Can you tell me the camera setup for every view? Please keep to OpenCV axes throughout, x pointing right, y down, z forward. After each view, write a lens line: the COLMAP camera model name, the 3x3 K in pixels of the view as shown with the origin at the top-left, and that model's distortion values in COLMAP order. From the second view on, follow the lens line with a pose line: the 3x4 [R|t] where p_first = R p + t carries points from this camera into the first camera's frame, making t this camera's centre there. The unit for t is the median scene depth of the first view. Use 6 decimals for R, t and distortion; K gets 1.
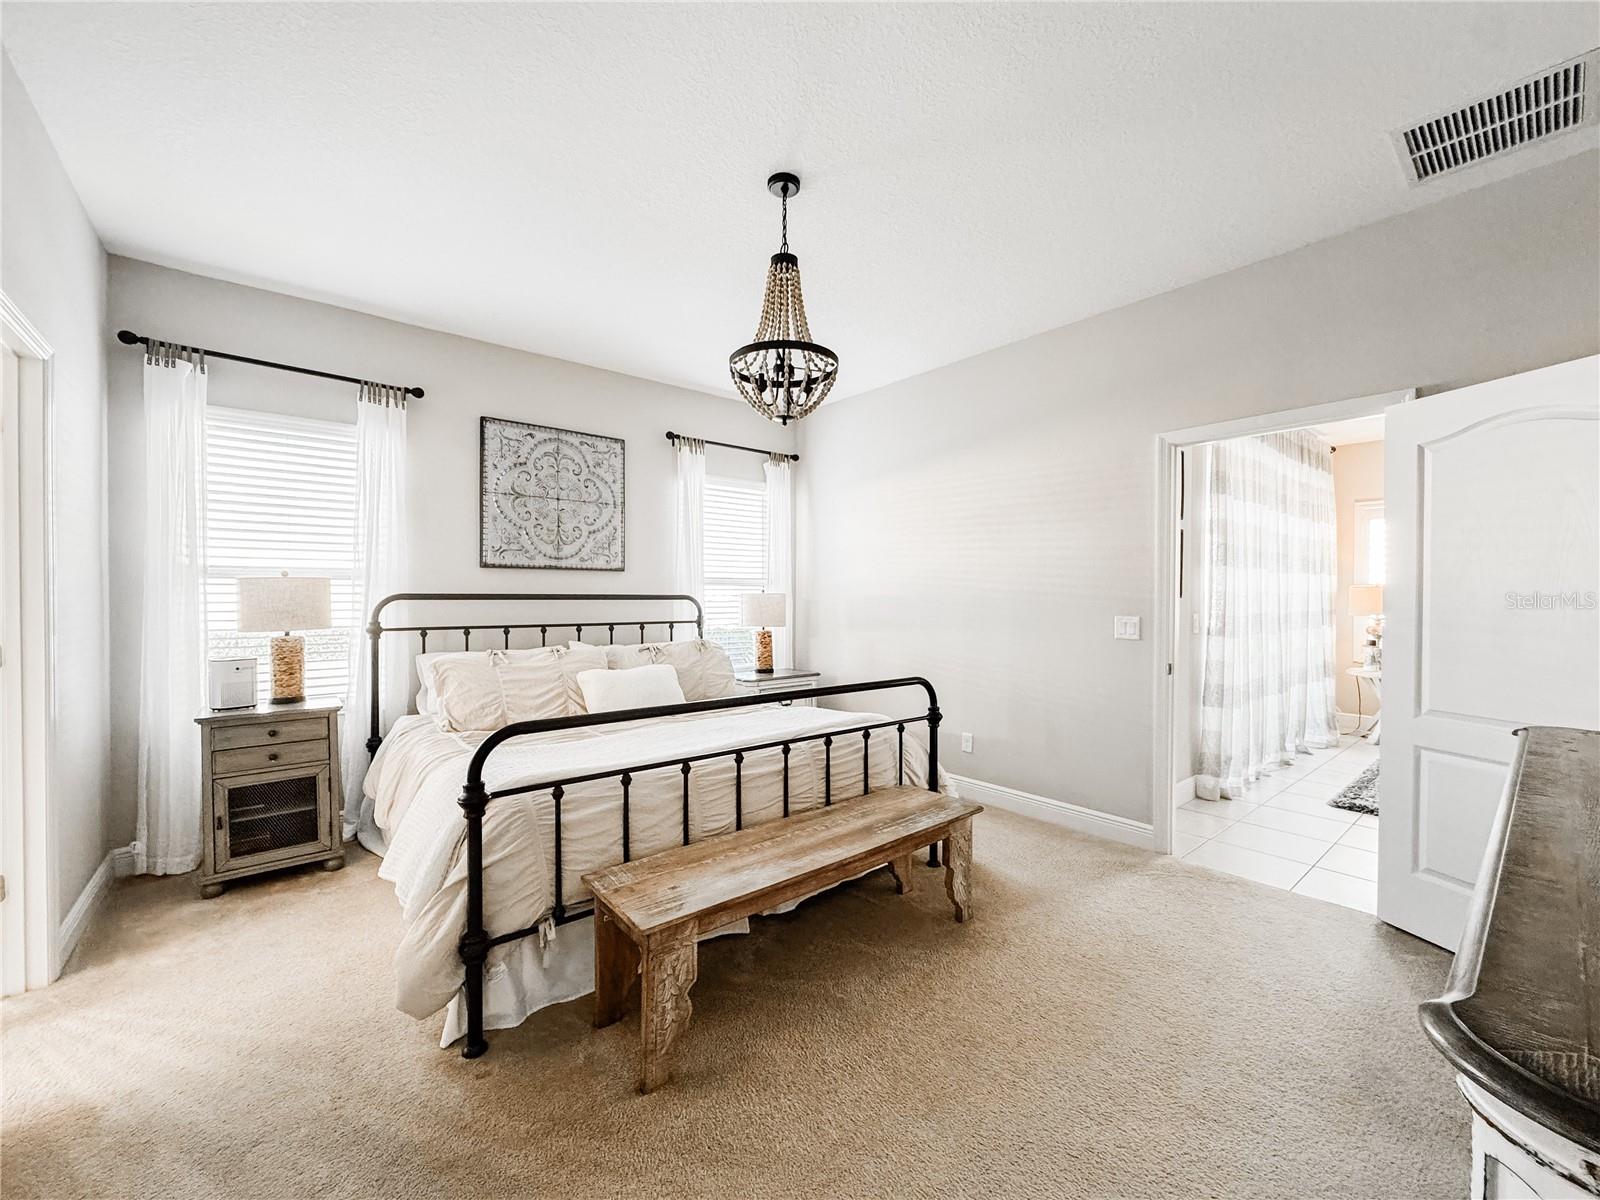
lens RADIAL K [[634.3, 0, 799.7], [0, 634.3, 599.2], [0, 0, 1]] dist [-0.004137, -0.000305]
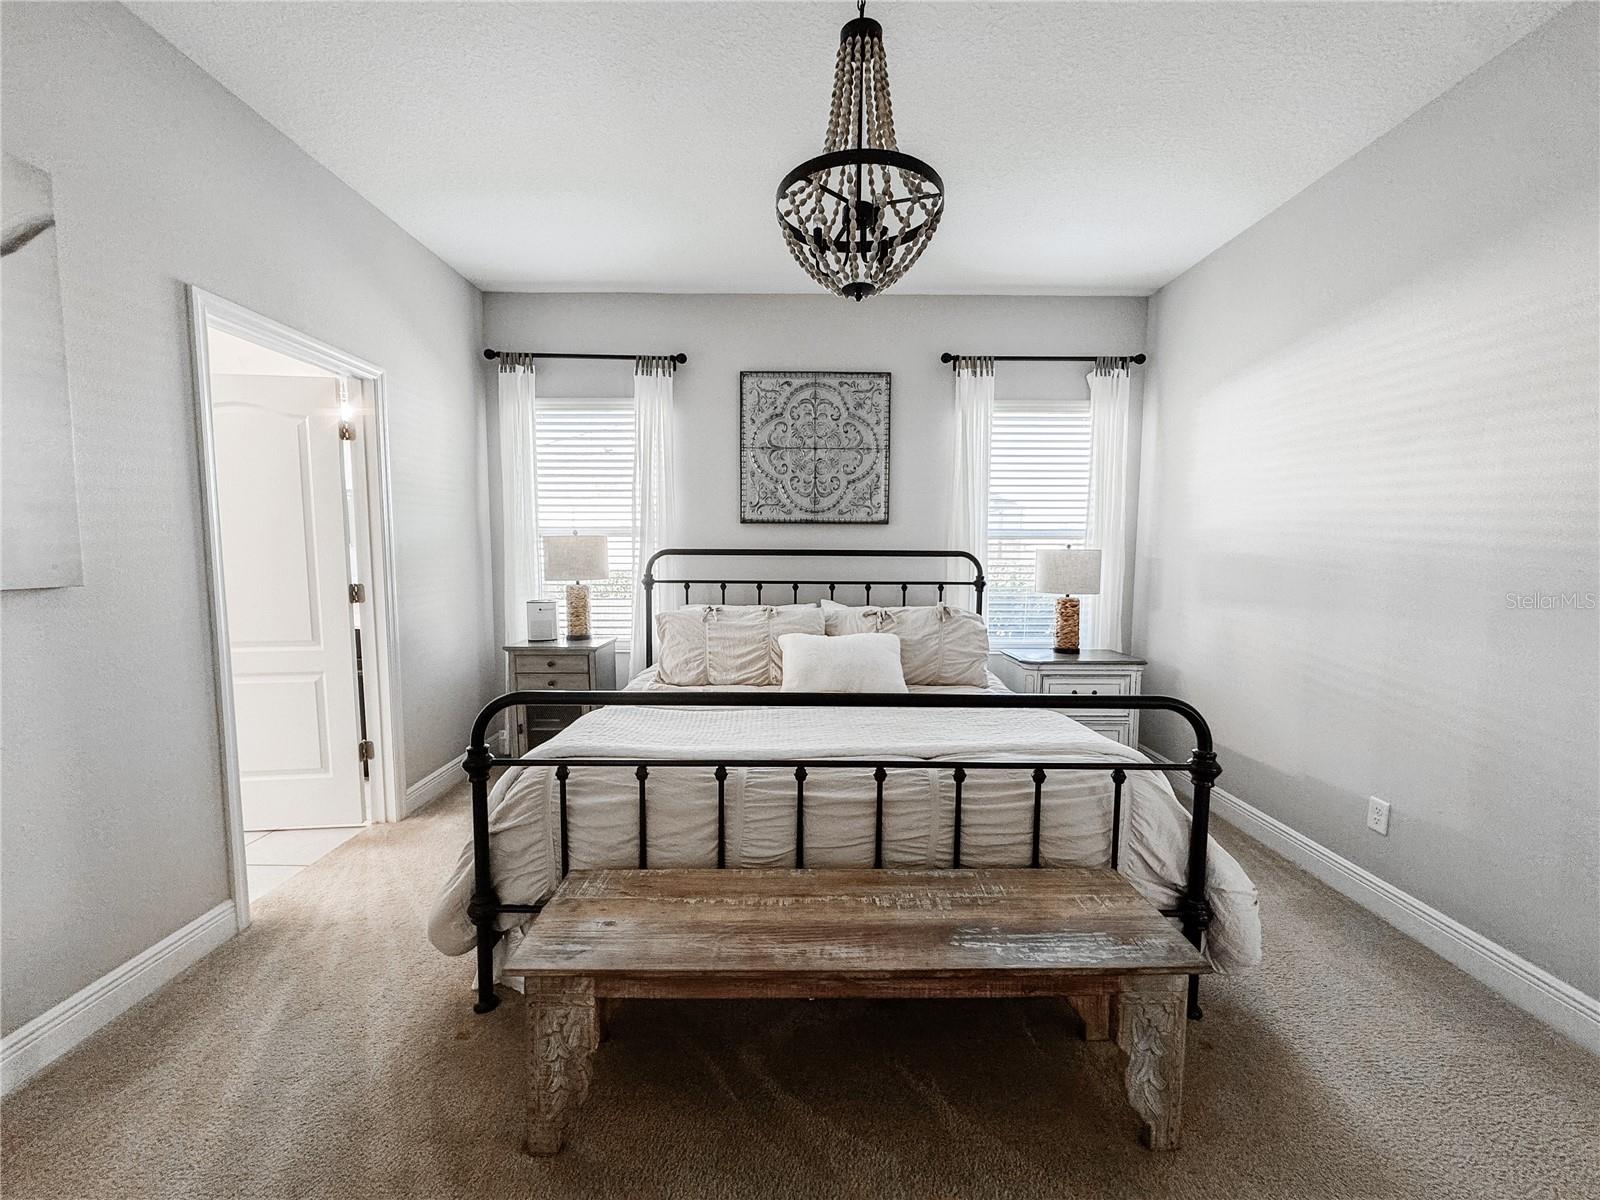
lens RADIAL K [[634.3, 0, 800.8], [0, 634.3, 599.8], [0, 0, 1]] dist [-0.004137, -0.000305]
pose [[0.776560, 0.053895, -0.627734, 0.272817], [-0.006592, 0.996975, 0.077441, -0.008931], [0.630009, -0.055999, 0.774566, 0.324463]]
